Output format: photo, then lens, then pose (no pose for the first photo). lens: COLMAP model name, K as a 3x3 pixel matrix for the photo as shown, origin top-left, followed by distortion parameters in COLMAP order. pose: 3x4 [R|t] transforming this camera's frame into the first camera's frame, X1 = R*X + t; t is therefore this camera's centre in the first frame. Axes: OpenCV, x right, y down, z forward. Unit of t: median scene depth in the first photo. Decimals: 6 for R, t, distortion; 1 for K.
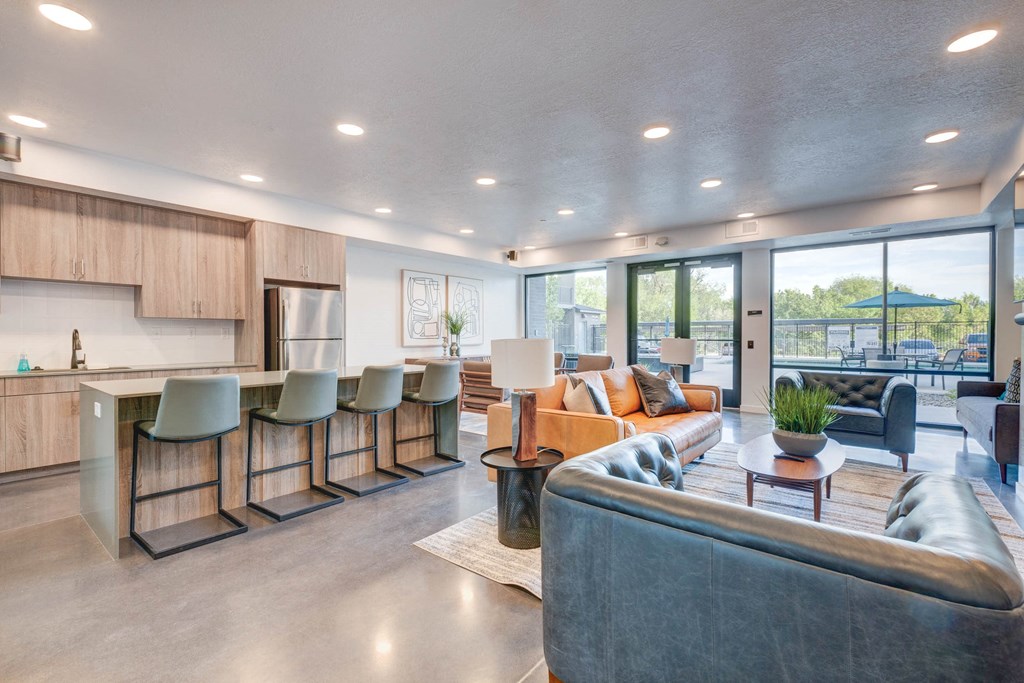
lens RADIAL K [[453.1, 0, 512.0], [0, 453.1, 341.5], [0, 0, 1]] dist [0.000029, 0.000003]
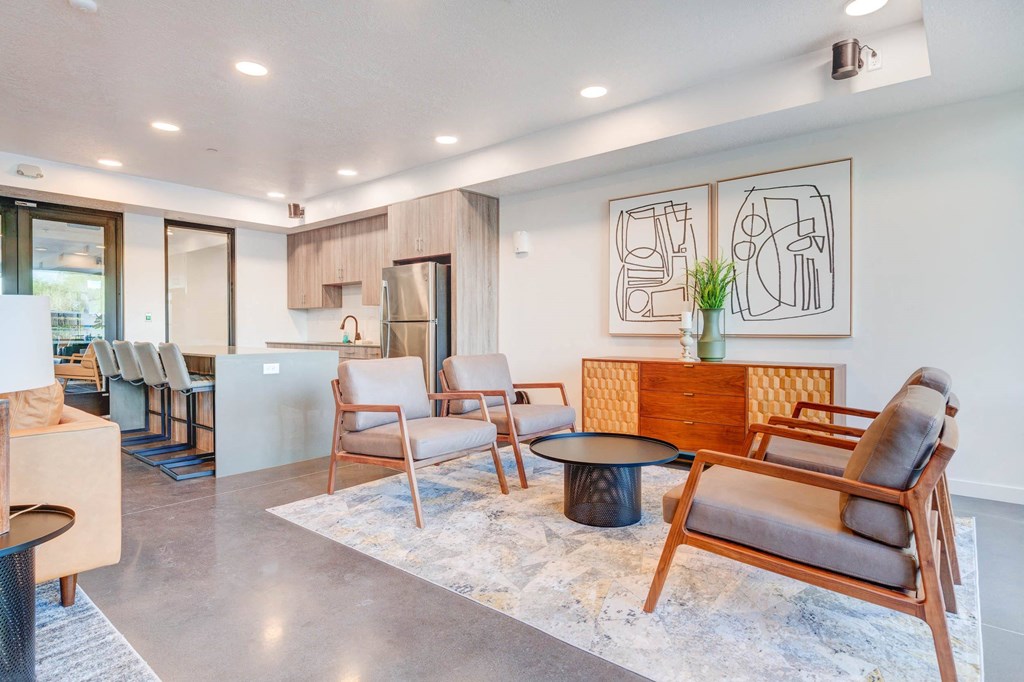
lens RADIAL K [[542.2, 0, 512.8], [0, 542.2, 328.4], [0, 0, 1]] dist [0.000613, 0.000102]
pose [[-0.011544, 0.004407, -0.999924, 0.437868], [-0.007456, 0.999962, 0.004494, 0.000225], [0.999906, 0.007507, -0.011510, 0.867068]]
